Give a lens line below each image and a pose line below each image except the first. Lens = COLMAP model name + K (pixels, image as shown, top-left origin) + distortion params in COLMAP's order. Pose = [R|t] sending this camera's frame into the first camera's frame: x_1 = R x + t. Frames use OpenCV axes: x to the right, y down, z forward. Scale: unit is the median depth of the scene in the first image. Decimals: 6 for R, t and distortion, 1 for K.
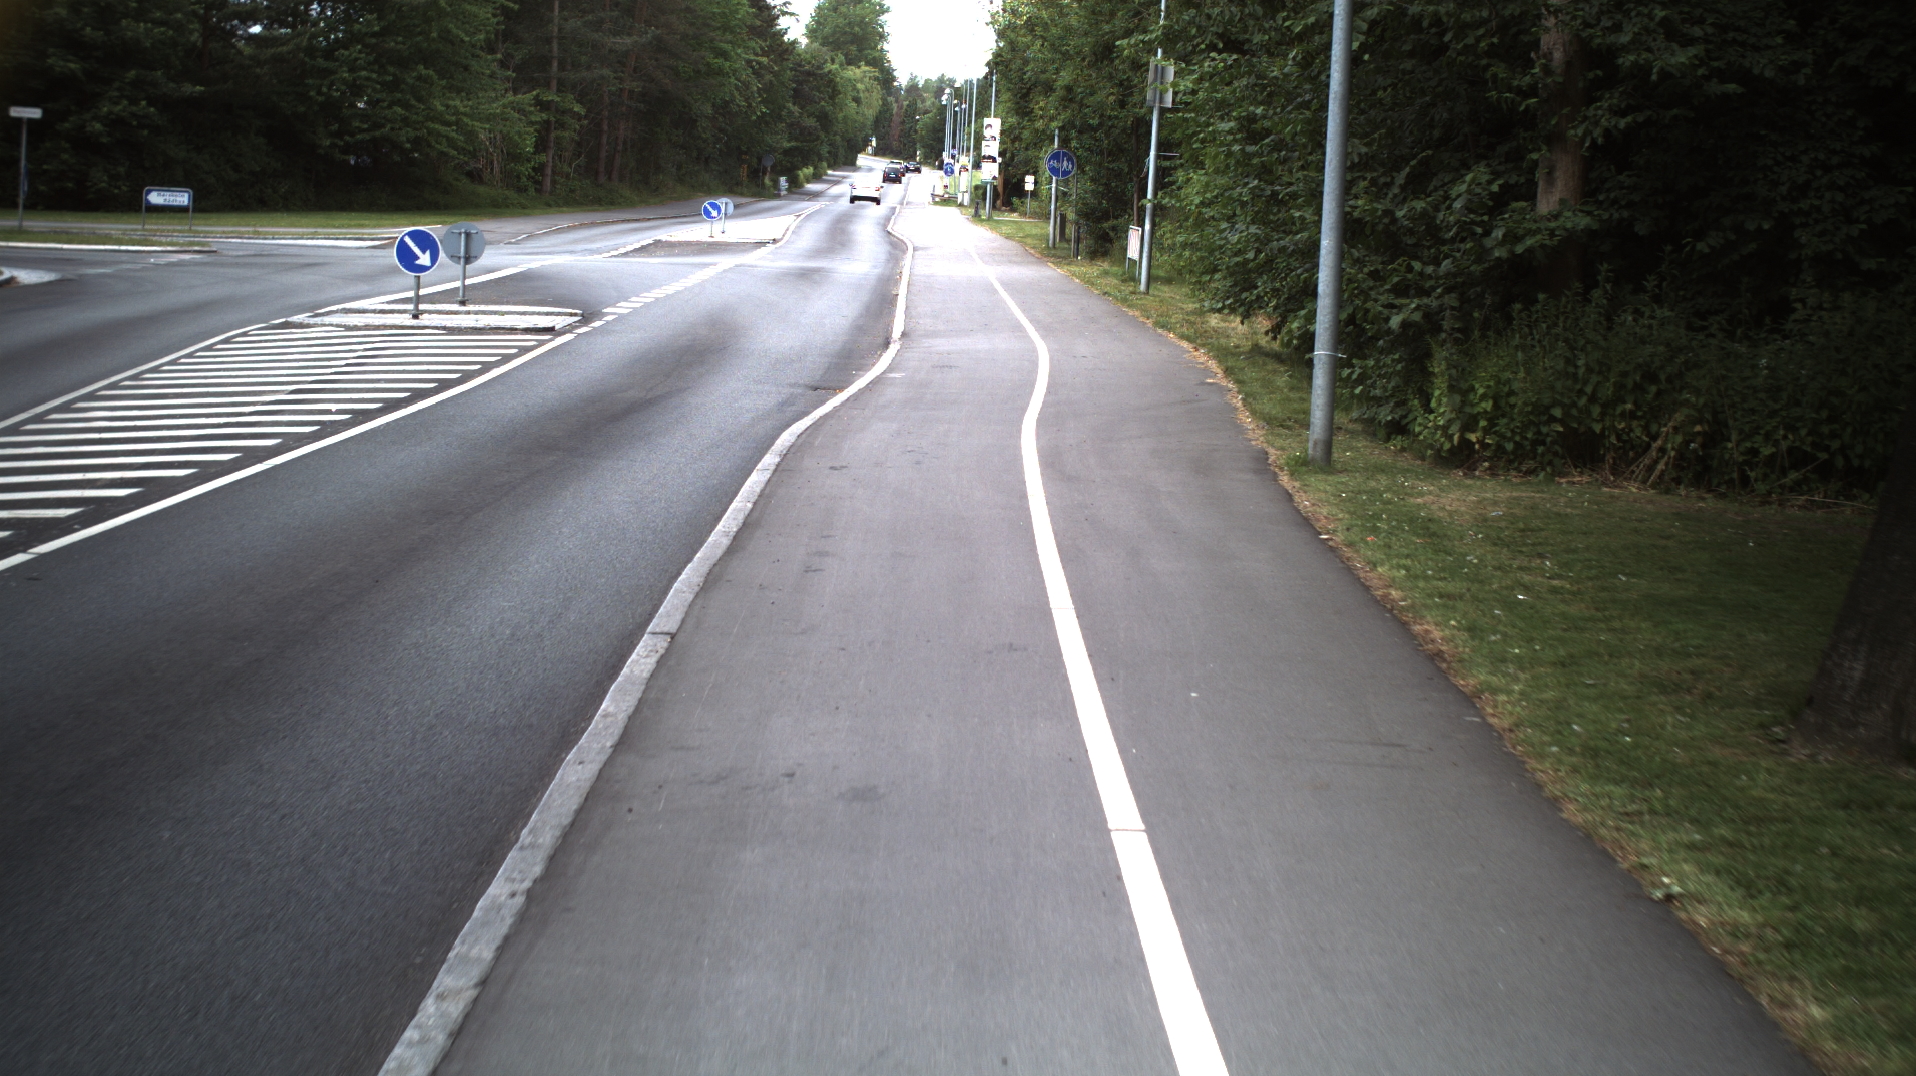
lens RADIAL K [[3184.8, 0, 958.0], [0, 3184.8, 538.0], [0, 0, 1]] dist [-0.275431, 0.299502]
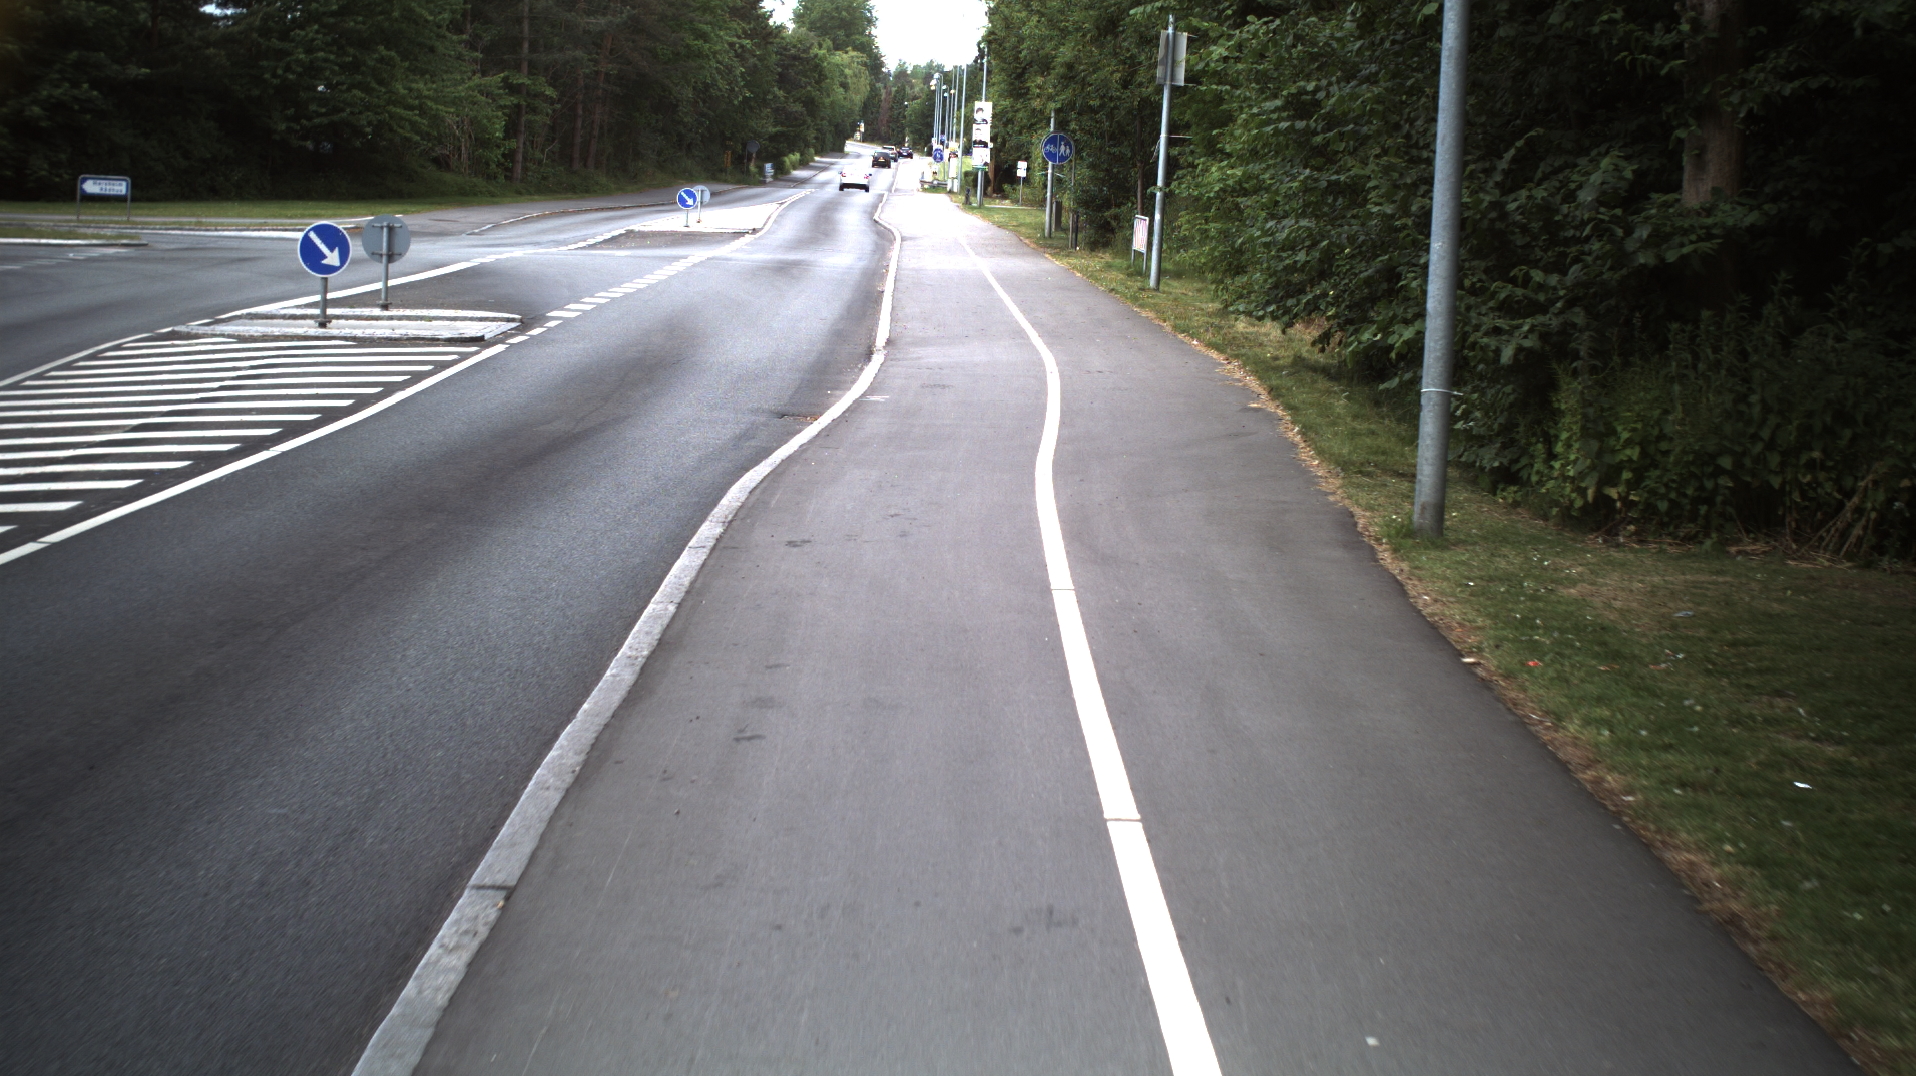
lens RADIAL K [[3184.8, 0, 958.0], [0, 3184.8, 538.0], [0, 0, 1]] dist [-0.275431, 0.299502]
pose [[0.999993, -0.001583, 0.003364, -0.000512], [0.001569, 0.999990, 0.004240, -0.006353], [-0.003371, -0.004235, 0.999985, 0.057892]]
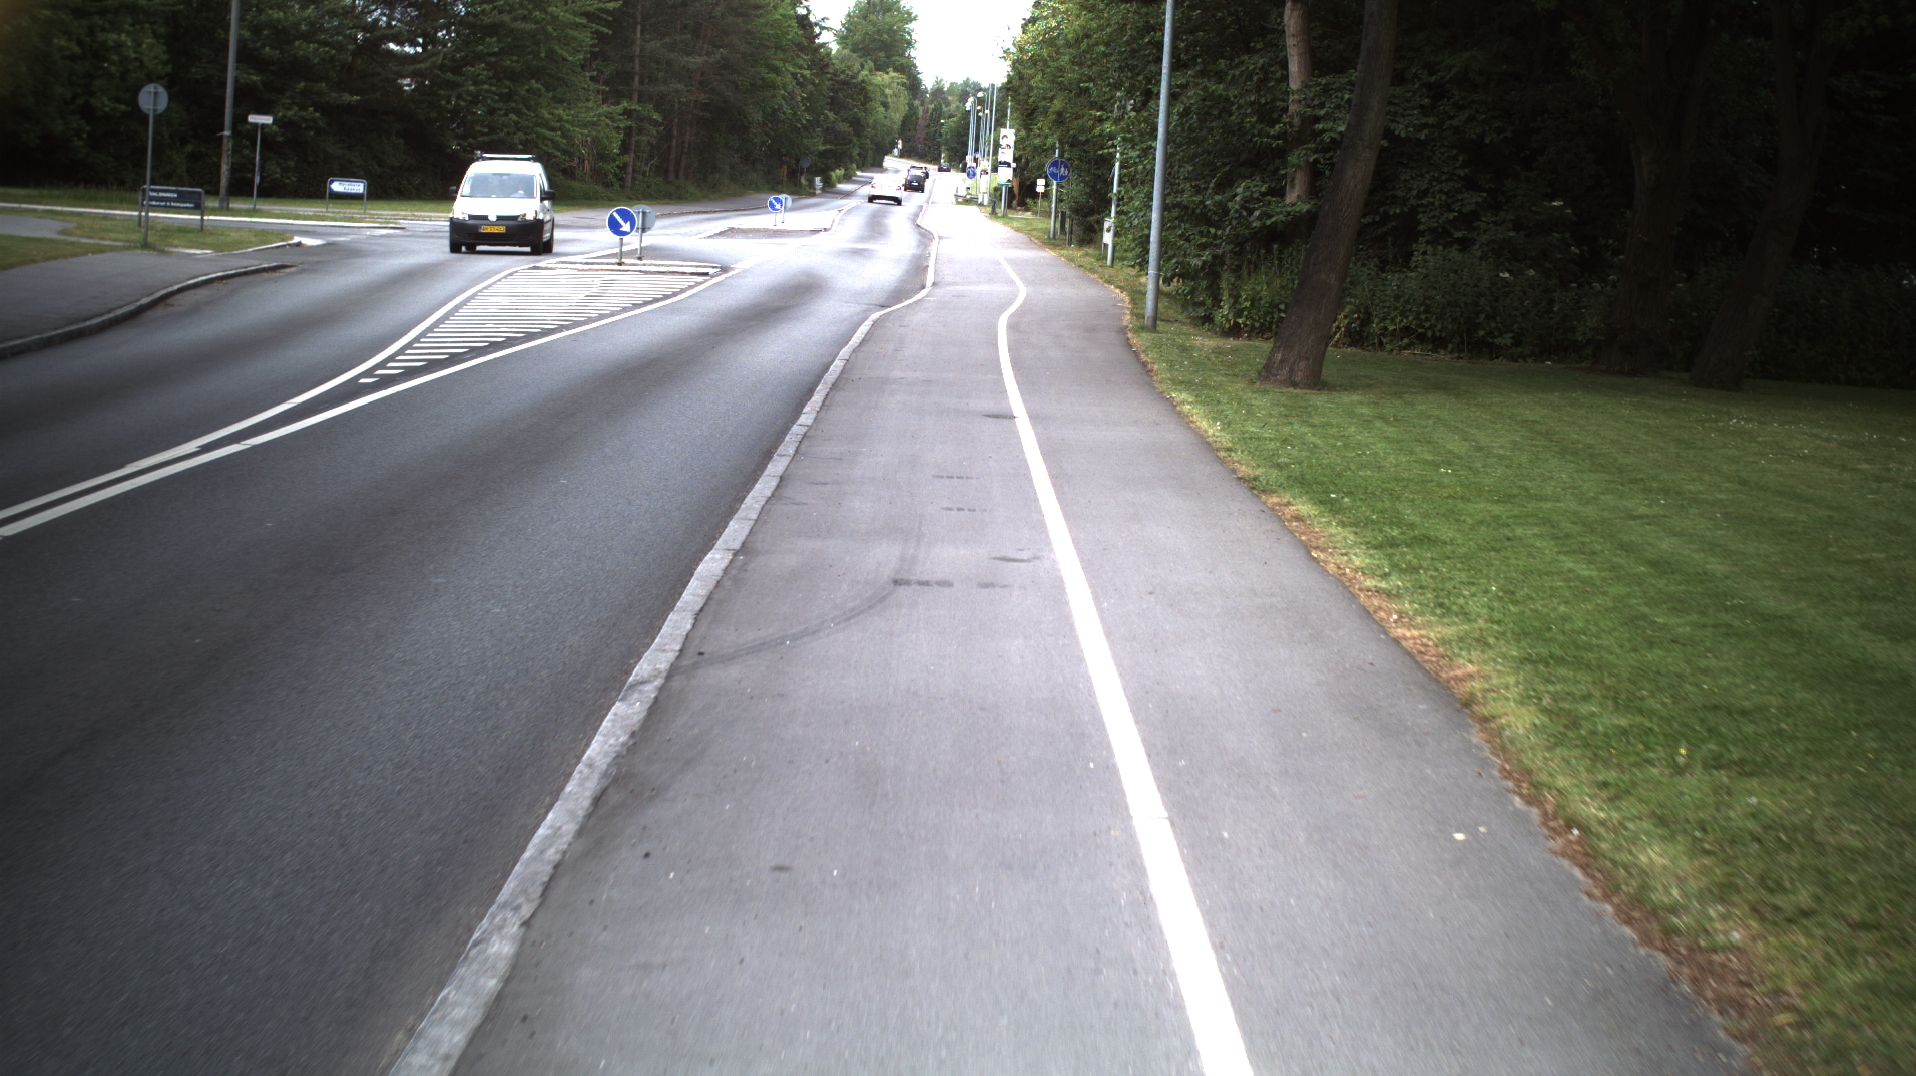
lens RADIAL K [[3184.8, 0, 958.0], [0, 3184.8, 538.0], [0, 0, 1]] dist [-0.275431, 0.299502]
pose [[0.999885, 0.013936, -0.005942, 0.002192], [-0.013940, 0.999903, -0.000682, 0.026234], [0.005932, 0.000765, 0.999982, -0.231008]]
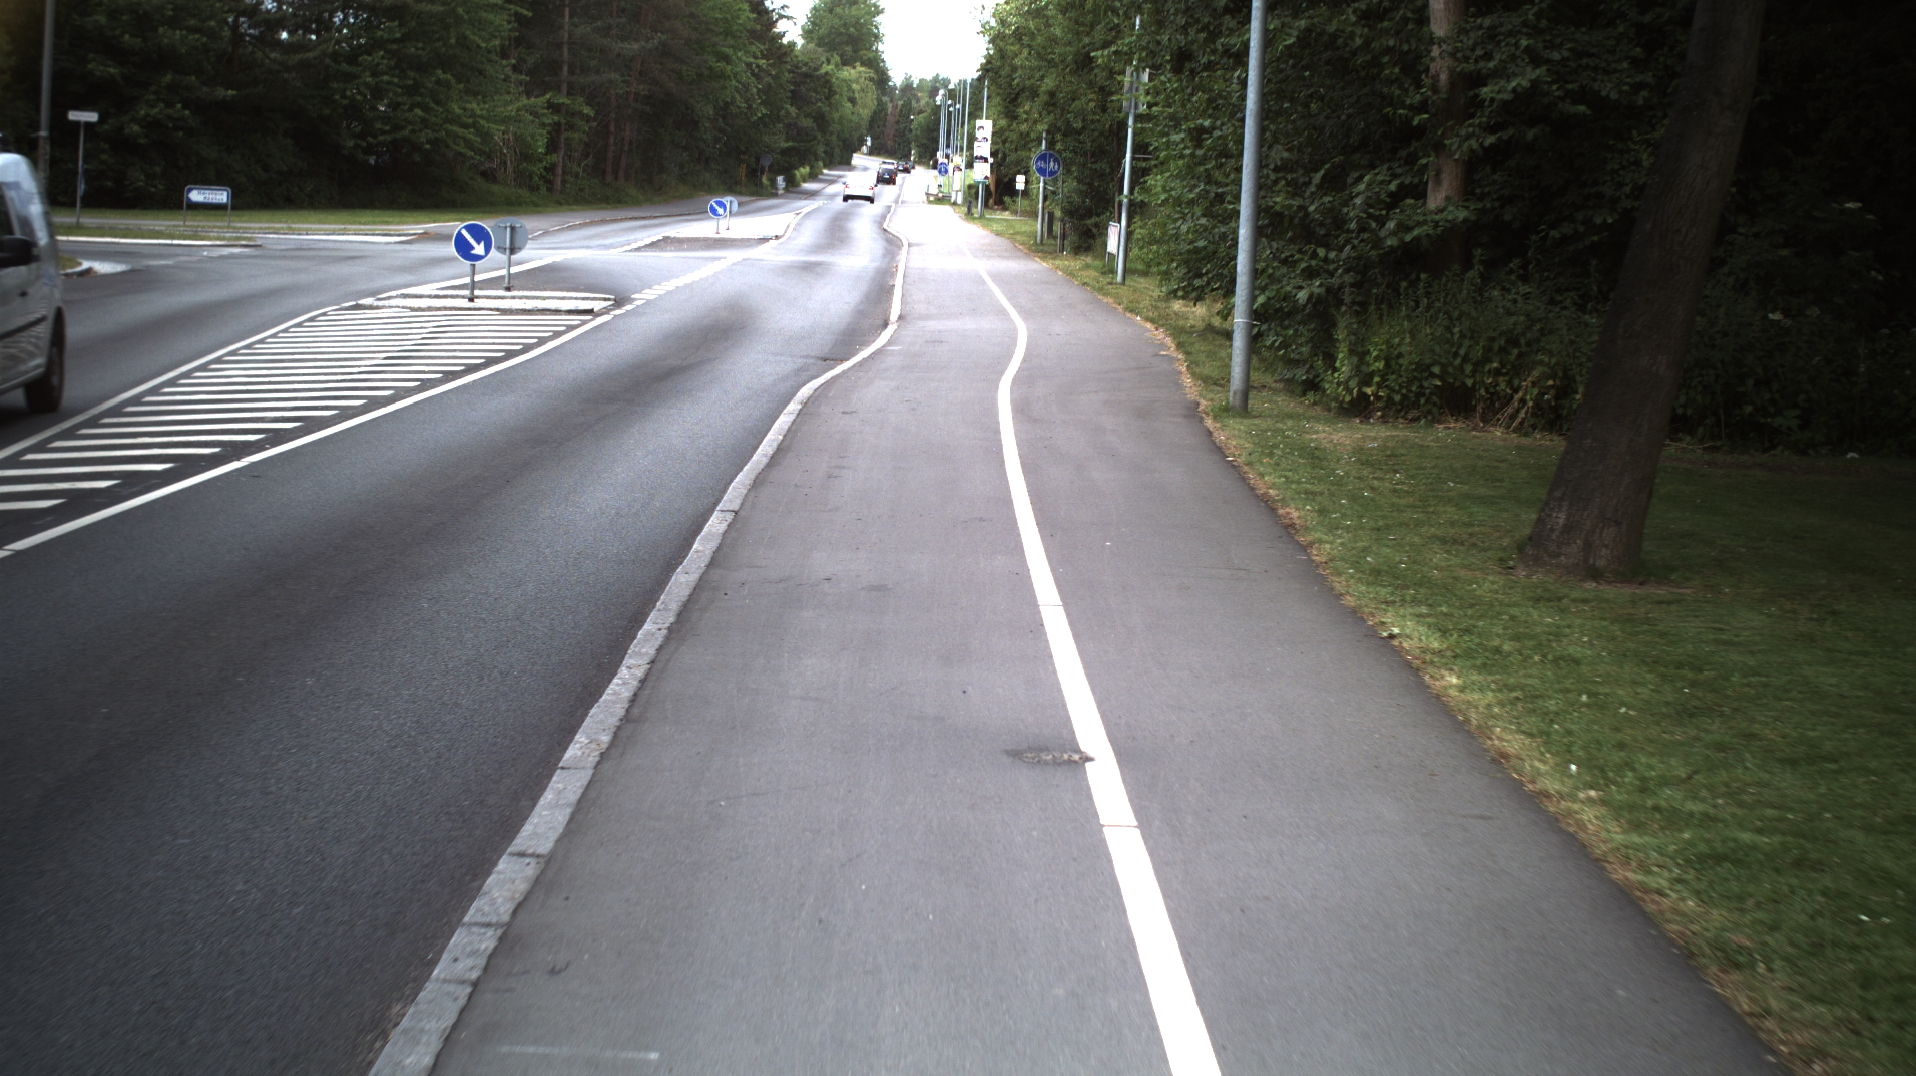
lens RADIAL K [[3184.8, 0, 958.0], [0, 3184.8, 538.0], [0, 0, 1]] dist [-0.275431, 0.299502]
pose [[0.999998, 0.000448, 0.001765, 0.000640], [-0.000448, 1.000000, 0.000234, 0.006367], [-0.001765, -0.000235, 0.999998, -0.057708]]
